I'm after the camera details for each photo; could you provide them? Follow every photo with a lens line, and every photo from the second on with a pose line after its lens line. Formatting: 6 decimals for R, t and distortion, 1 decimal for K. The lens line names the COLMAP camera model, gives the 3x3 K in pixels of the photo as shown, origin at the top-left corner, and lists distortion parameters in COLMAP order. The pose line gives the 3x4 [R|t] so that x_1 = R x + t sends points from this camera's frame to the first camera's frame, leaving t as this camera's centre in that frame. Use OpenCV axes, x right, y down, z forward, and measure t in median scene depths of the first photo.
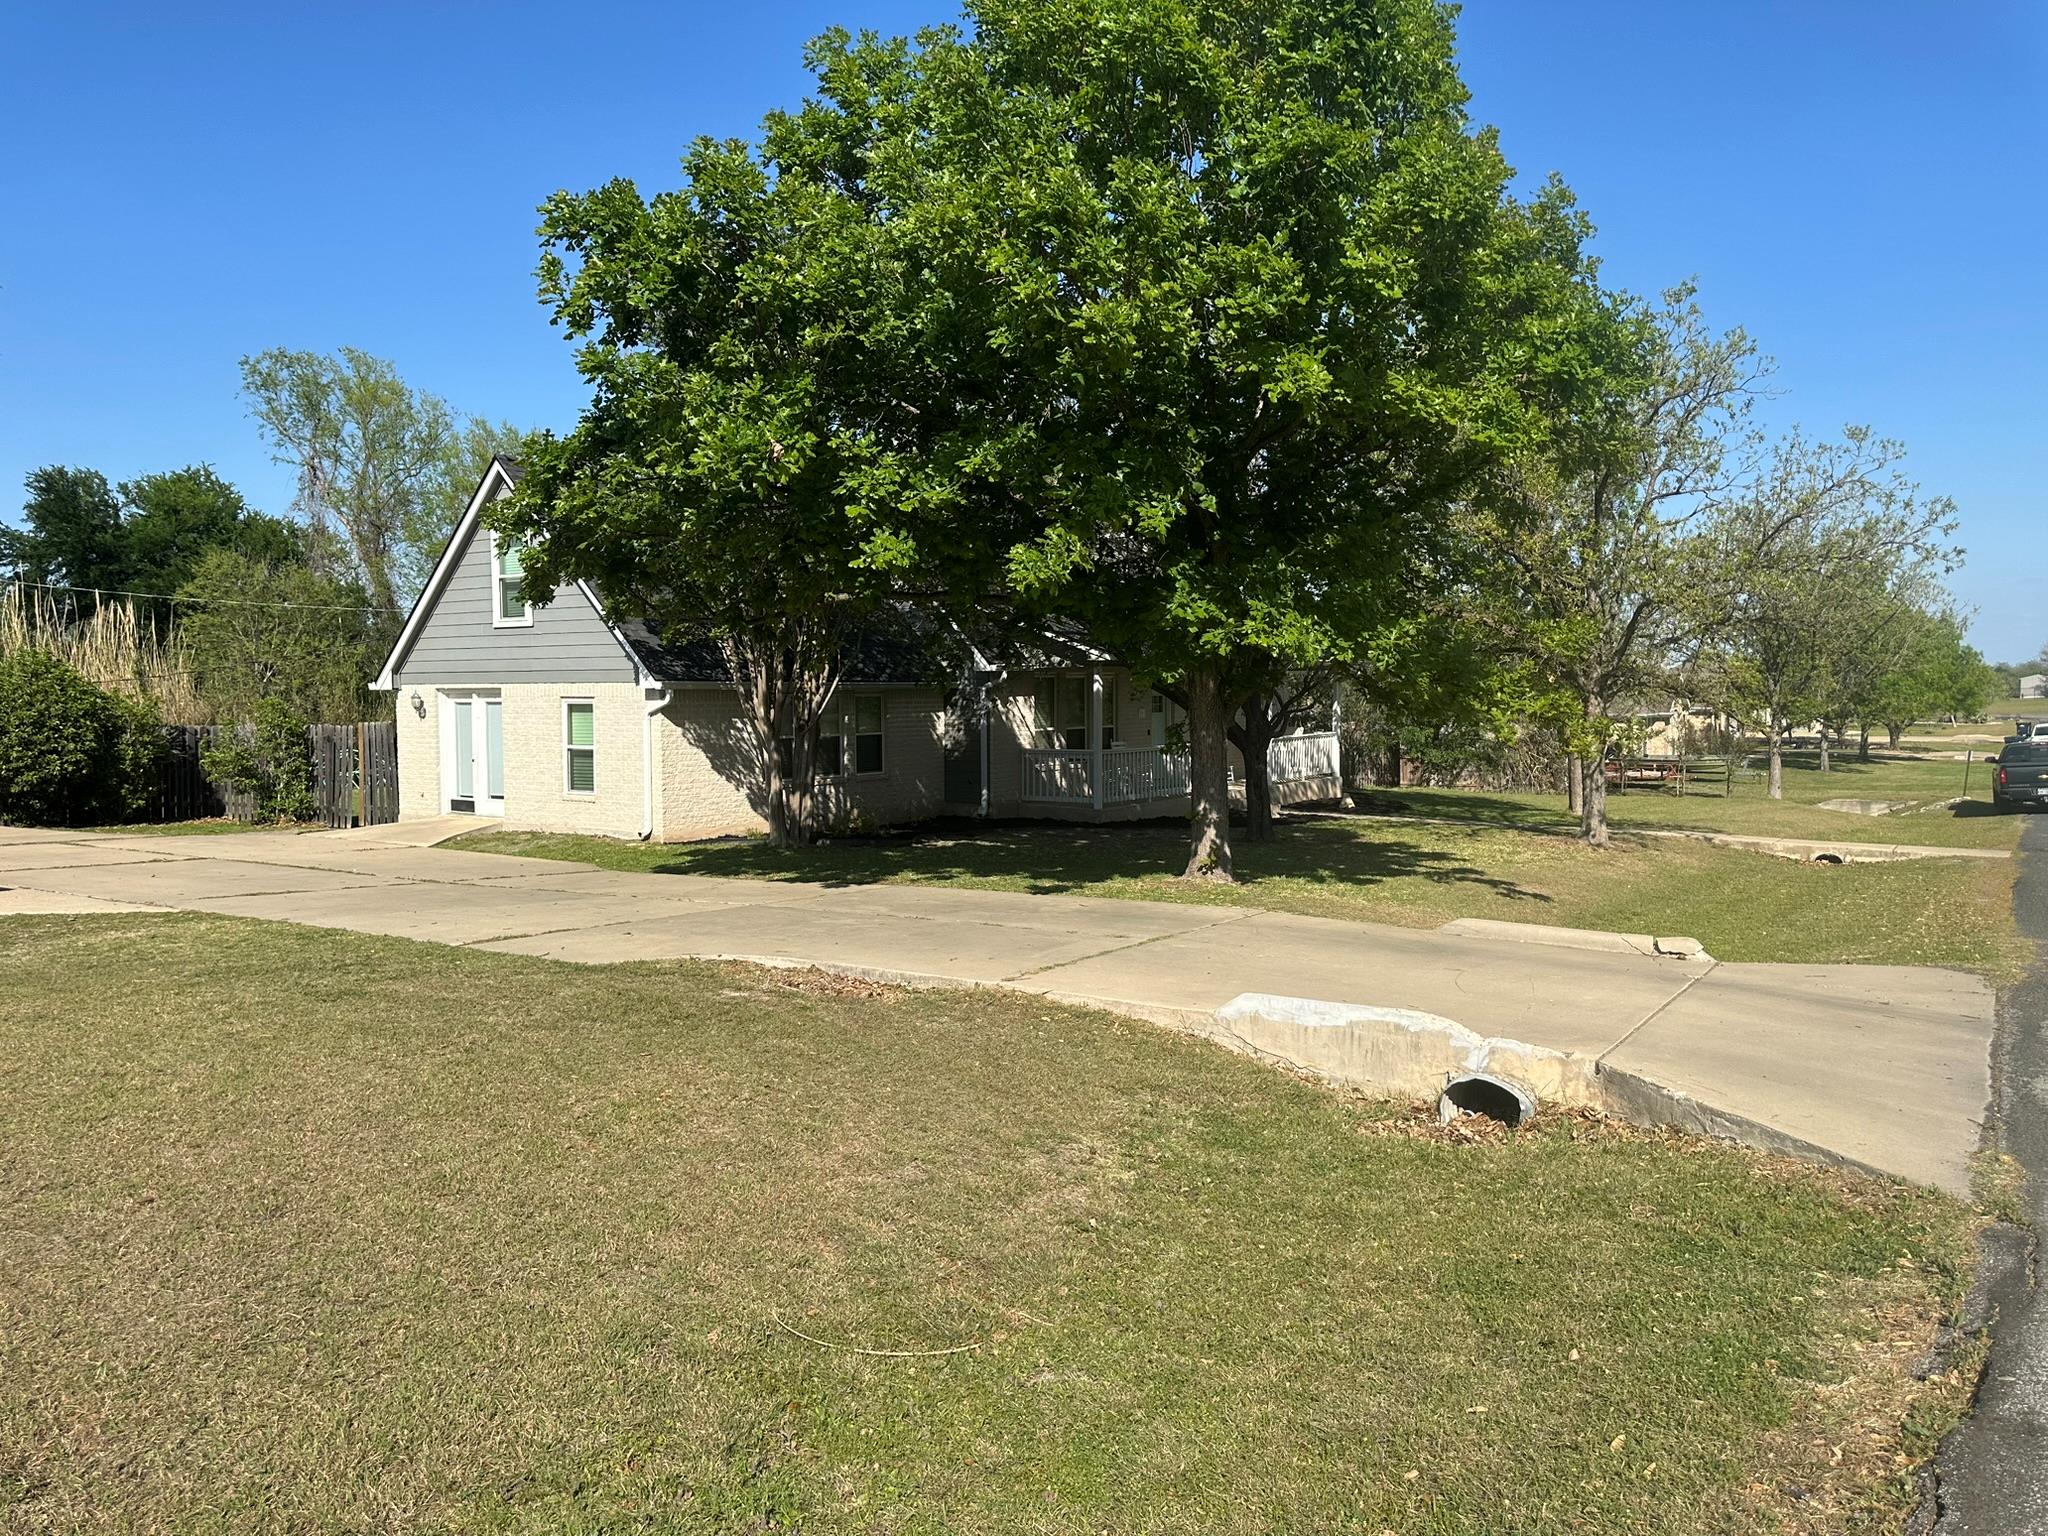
lens RADIAL K [[1425.1, 0, 1024.0], [0, 1425.1, 768.0], [0, 0, 1]] dist [0.102089, -0.122010]
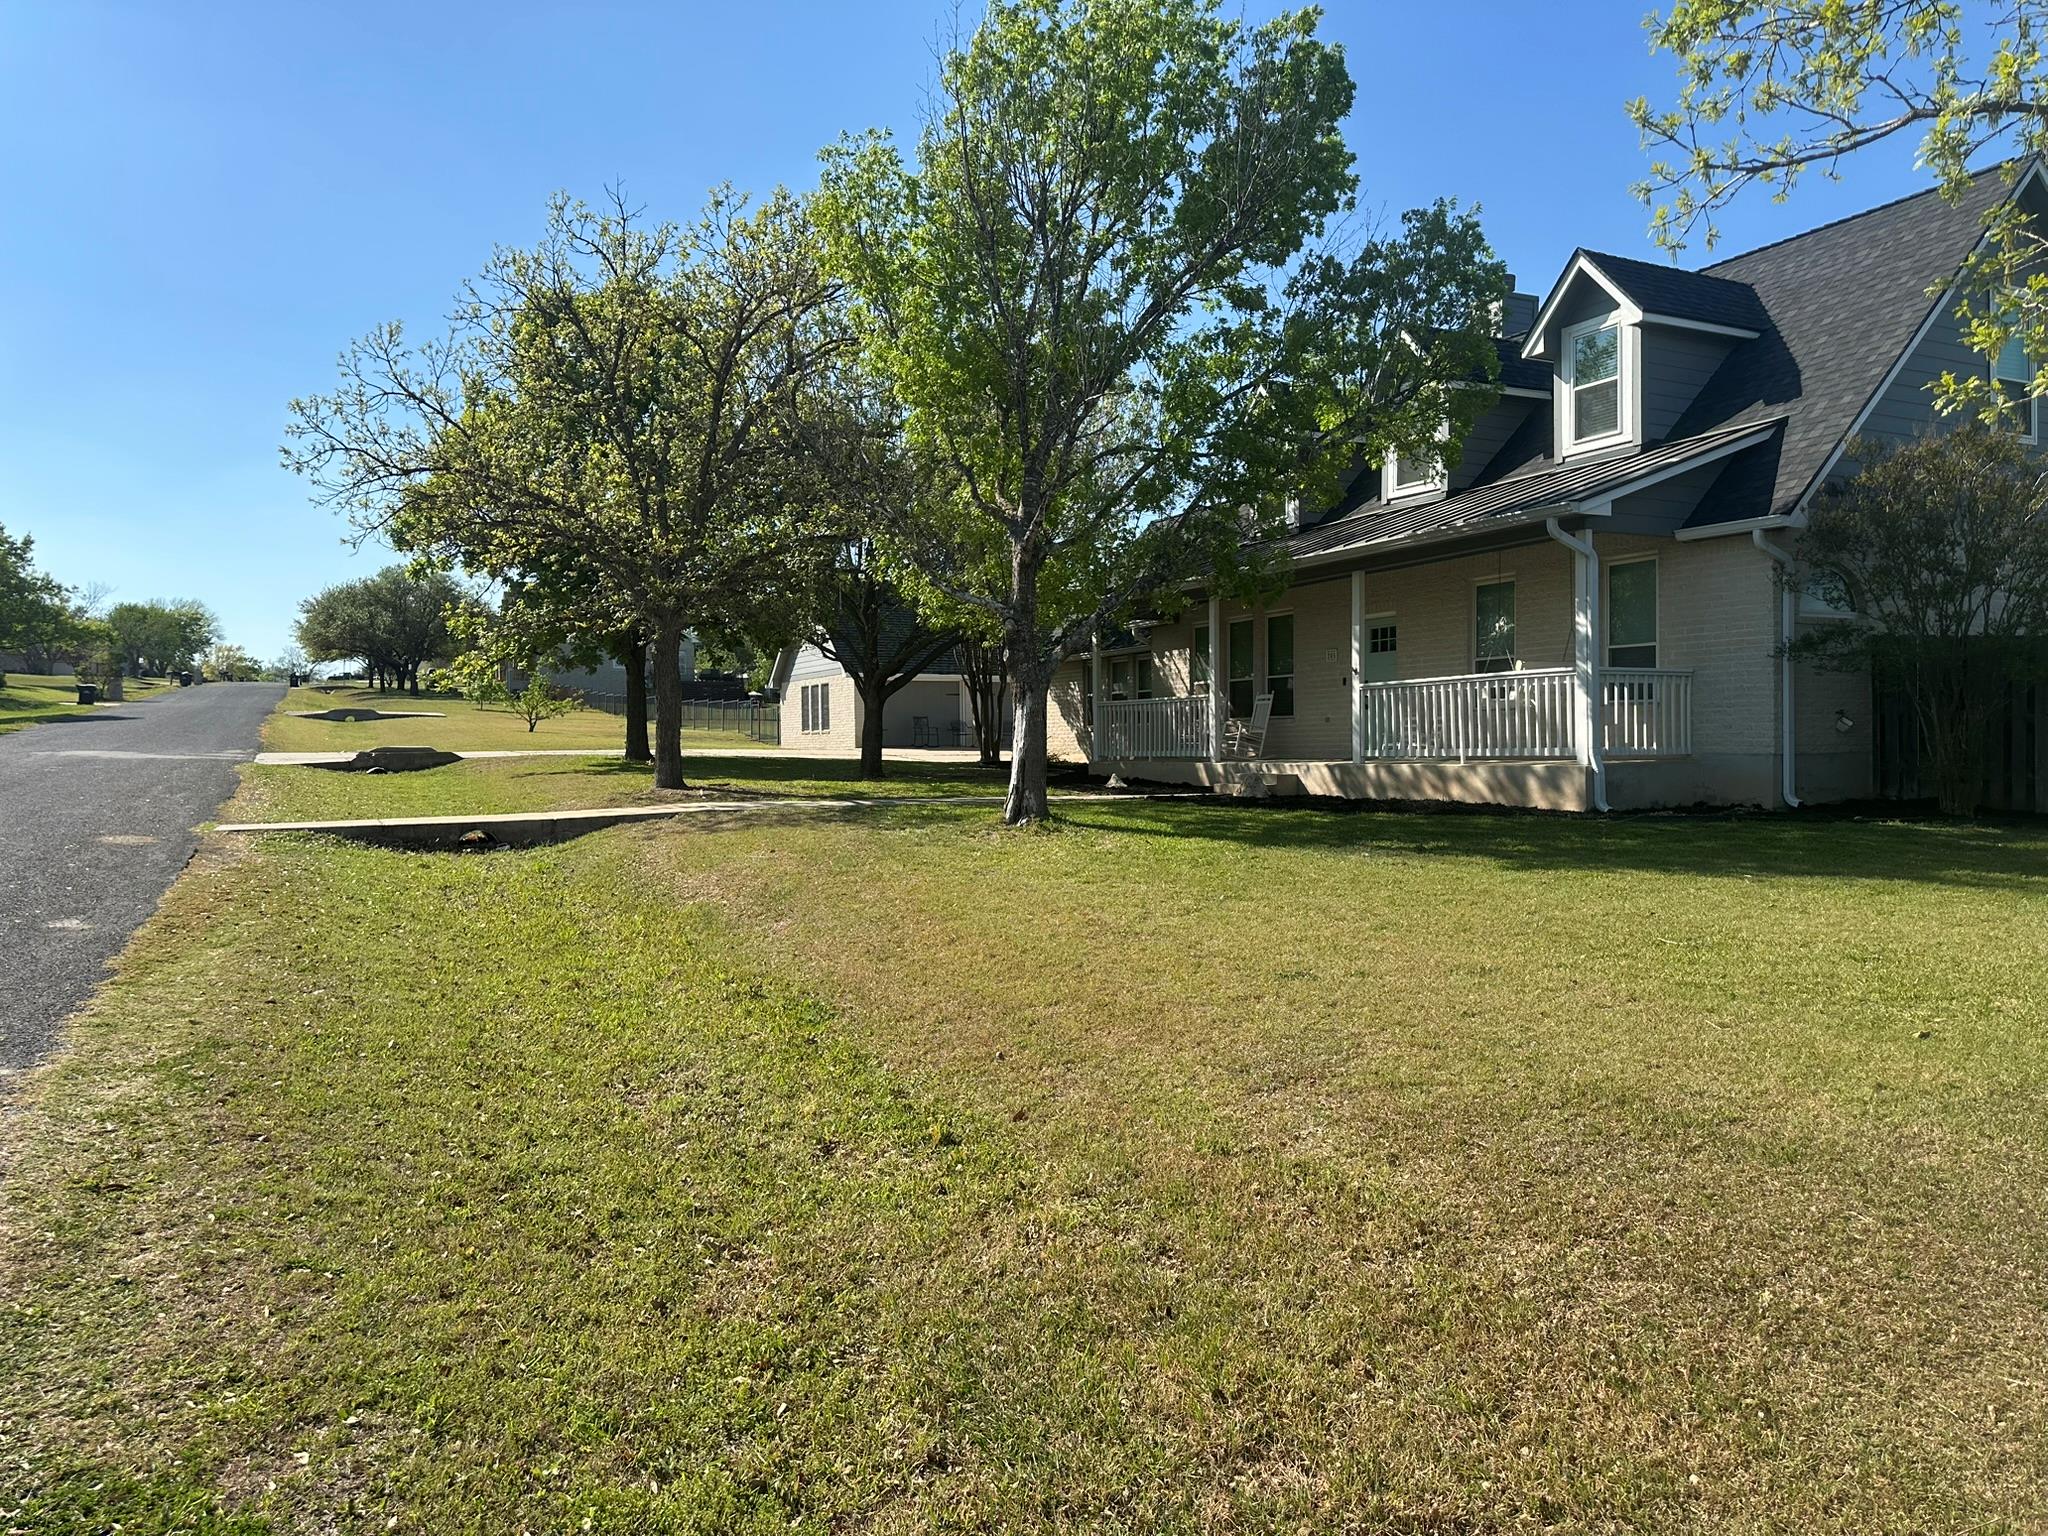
lens RADIAL K [[1425.1, 0, 1024.0], [0, 1425.1, 768.0], [0, 0, 1]] dist [0.102089, -0.122010]
pose [[-0.471613, 0.021549, -0.881542, 1.021389], [-0.037434, 0.998311, 0.044430, -0.009095], [0.881011, 0.053953, -0.470010, 1.516048]]
